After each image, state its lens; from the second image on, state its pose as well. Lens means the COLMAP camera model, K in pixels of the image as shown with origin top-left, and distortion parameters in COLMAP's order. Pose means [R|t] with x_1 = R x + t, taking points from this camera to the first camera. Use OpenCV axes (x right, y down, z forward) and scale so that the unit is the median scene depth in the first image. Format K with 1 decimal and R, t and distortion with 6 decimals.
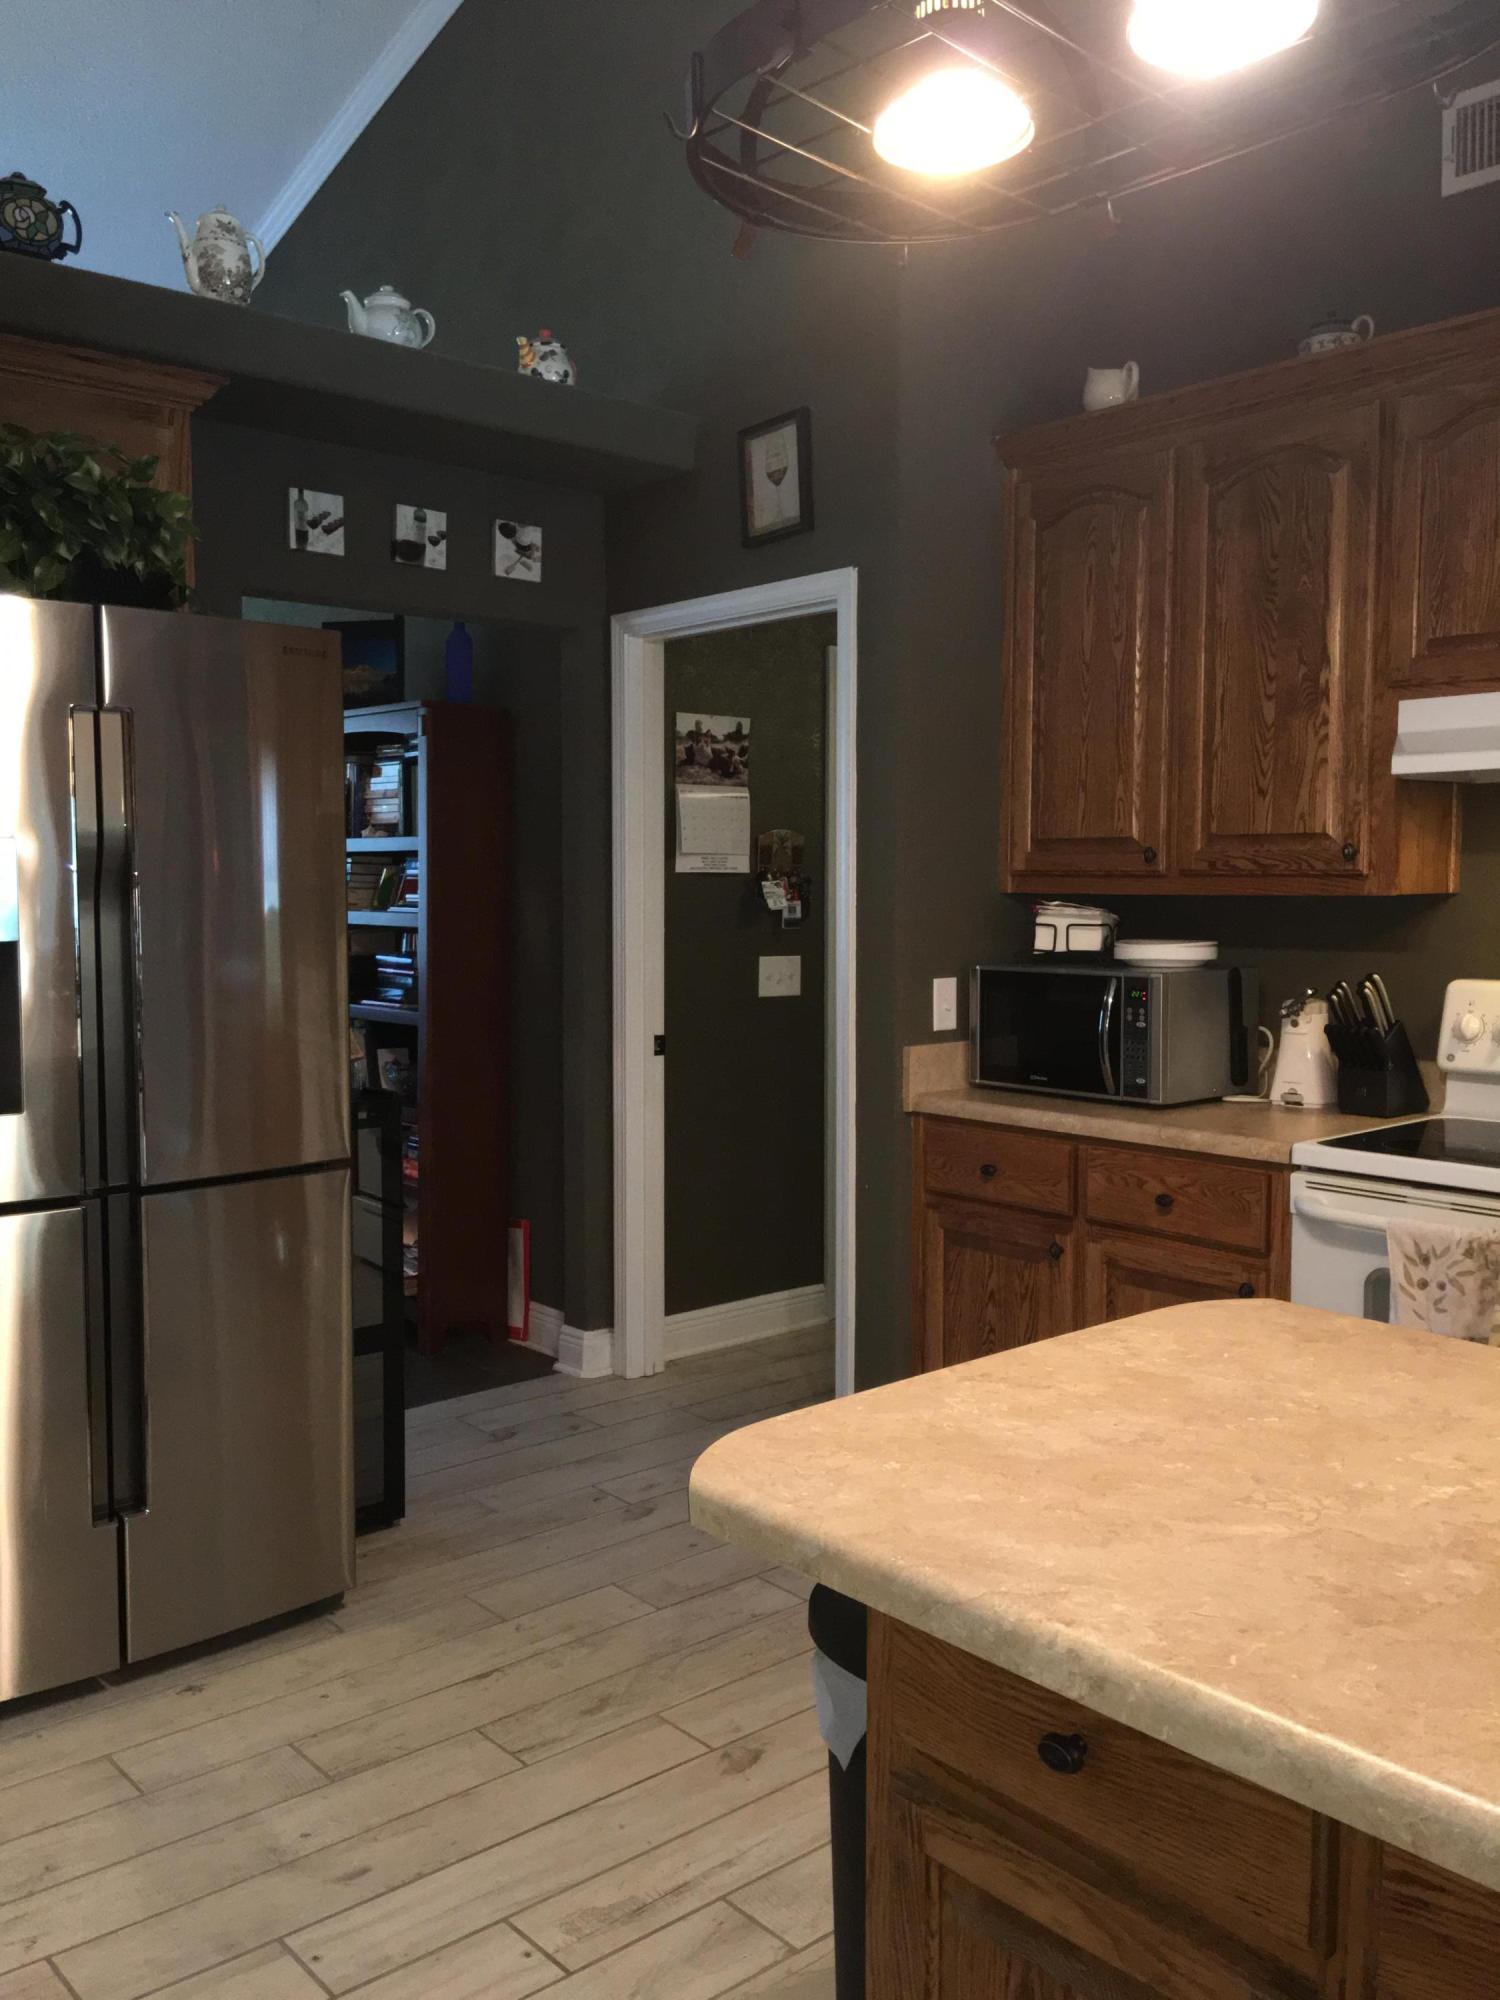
lens RADIAL K [[1701.0, 0, 749.5], [0, 1701.0, 998.0], [0, 0, 1]] dist [0.078576, -0.129745]
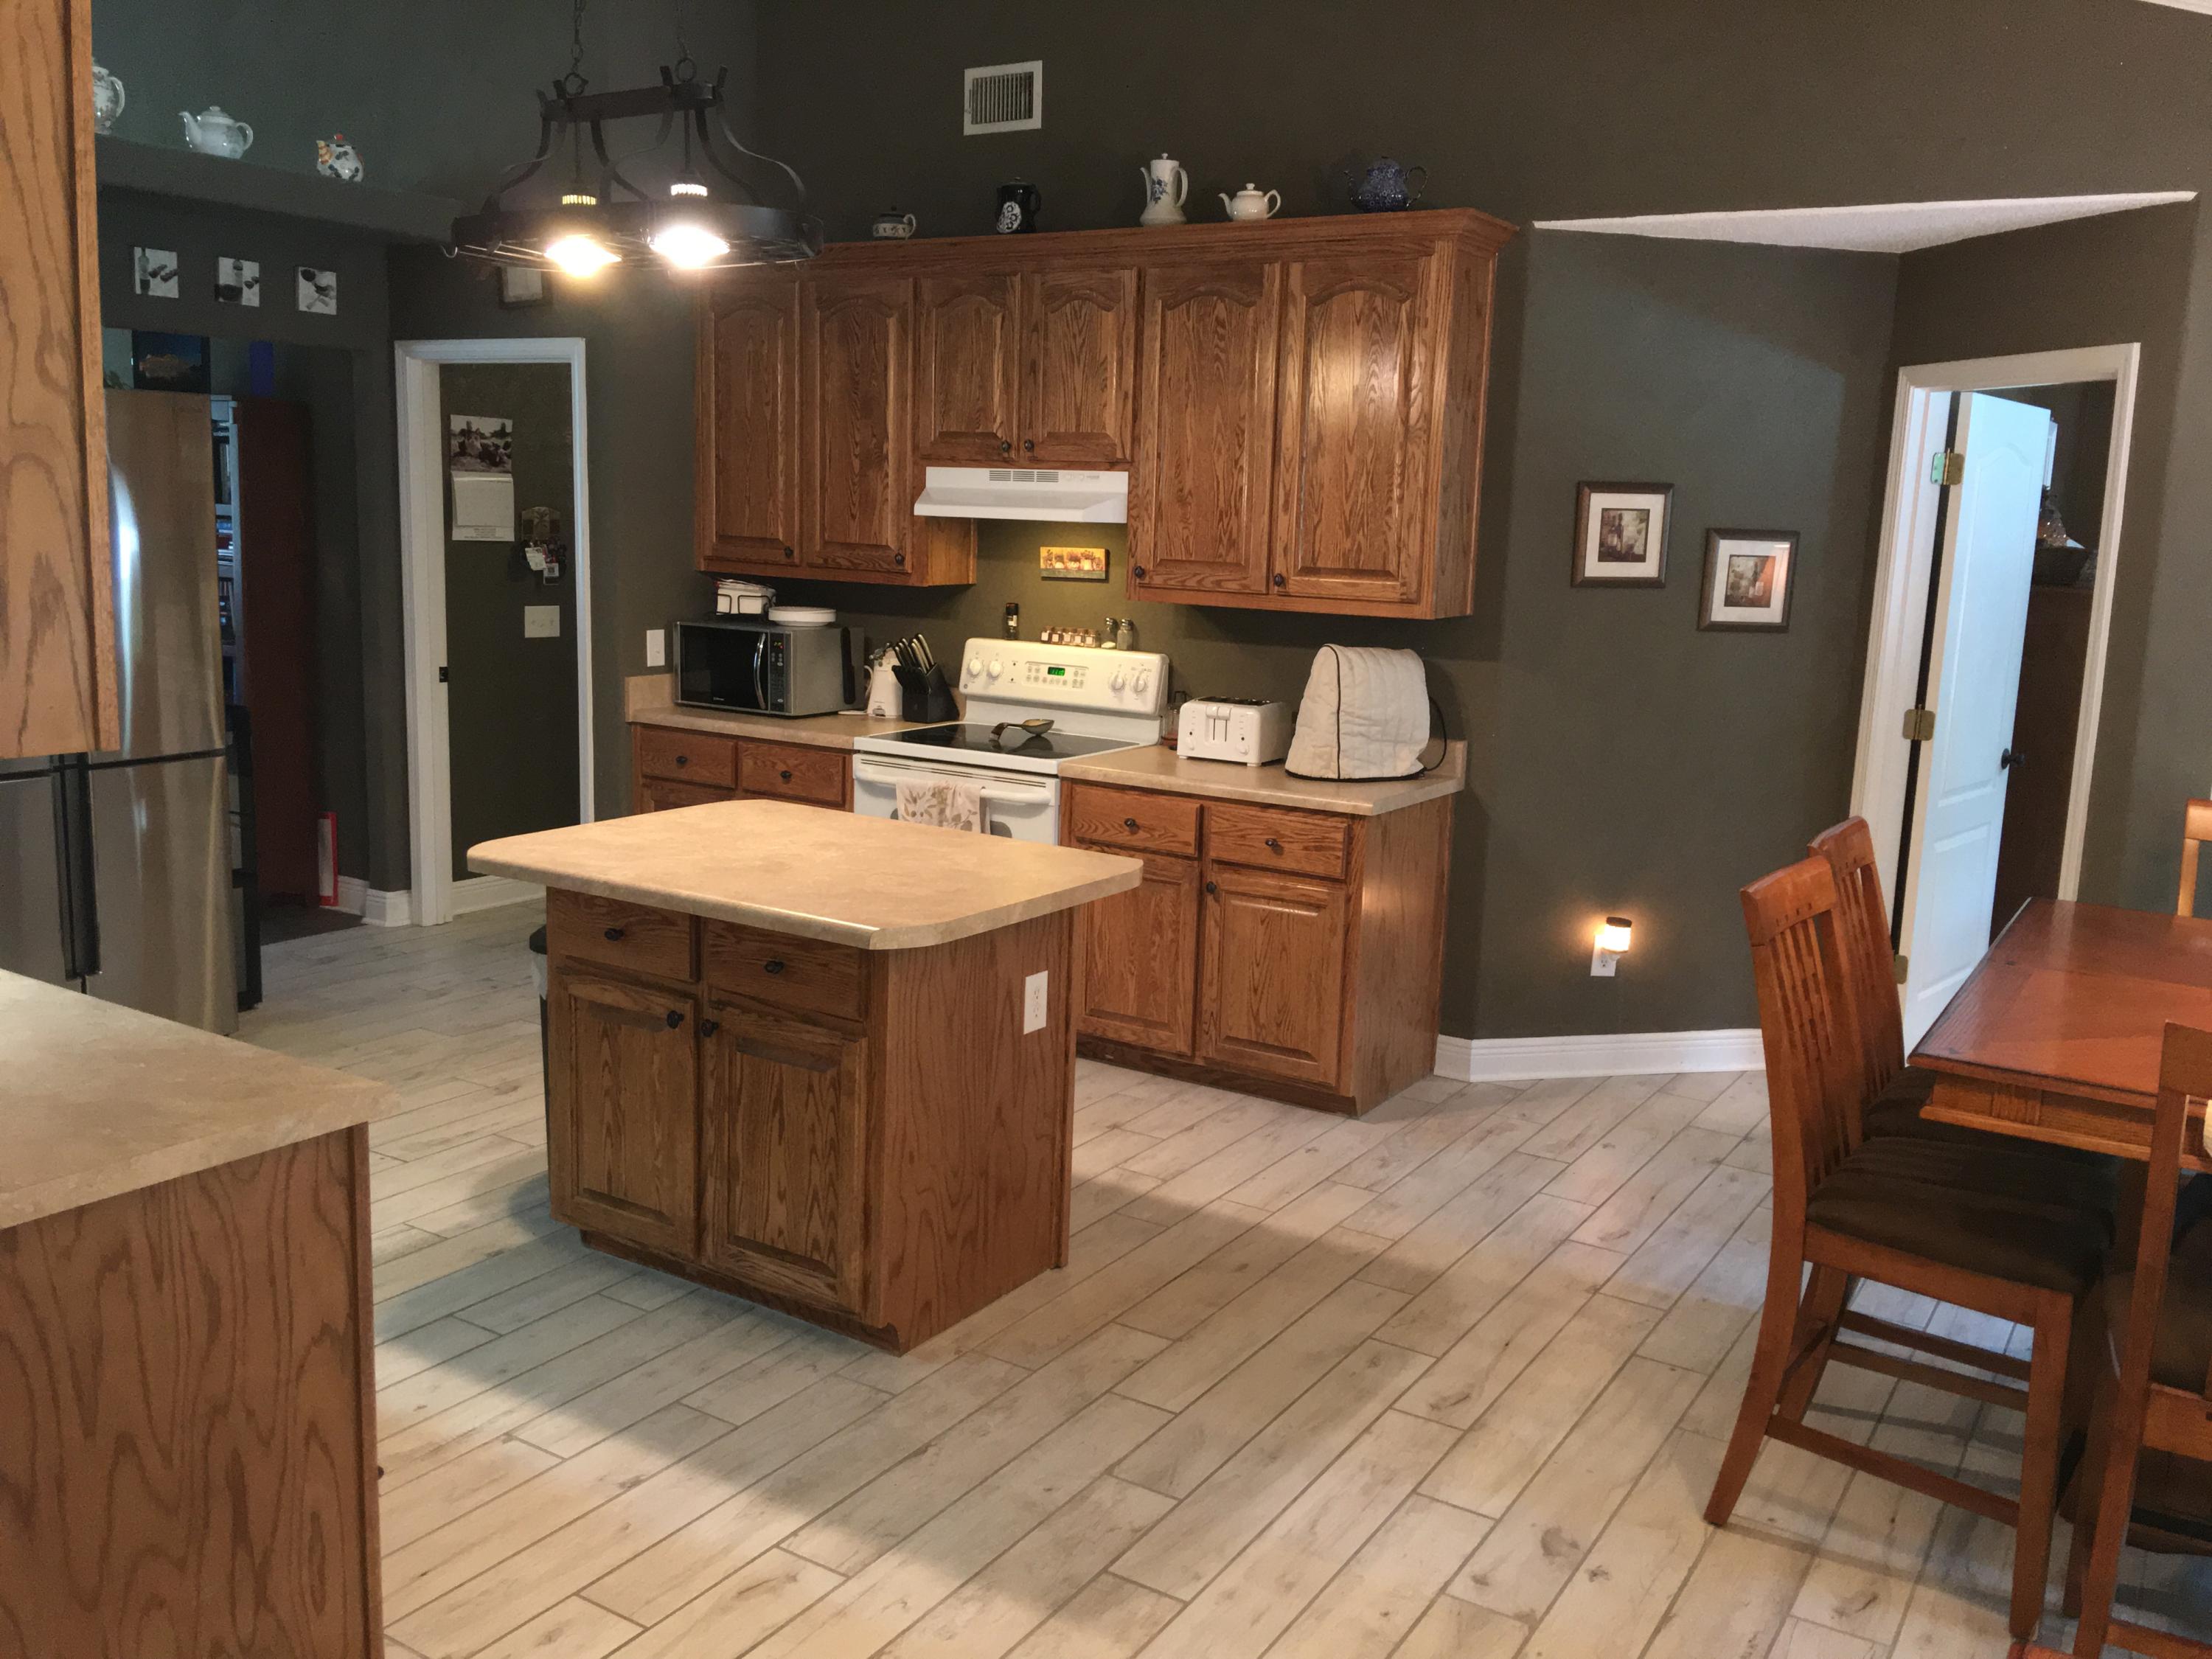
lens RADIAL K [[1881.3, 0, 1140.3], [0, 1881.3, 819.3], [0, 0, 1]] dist [0.078576, -0.129745]
pose [[0.954785, -0.015764, 0.296877, 0.029771], [-0.014945, 0.994786, 0.100885, -0.020556], [-0.296920, -0.100760, 0.949572, -0.688341]]
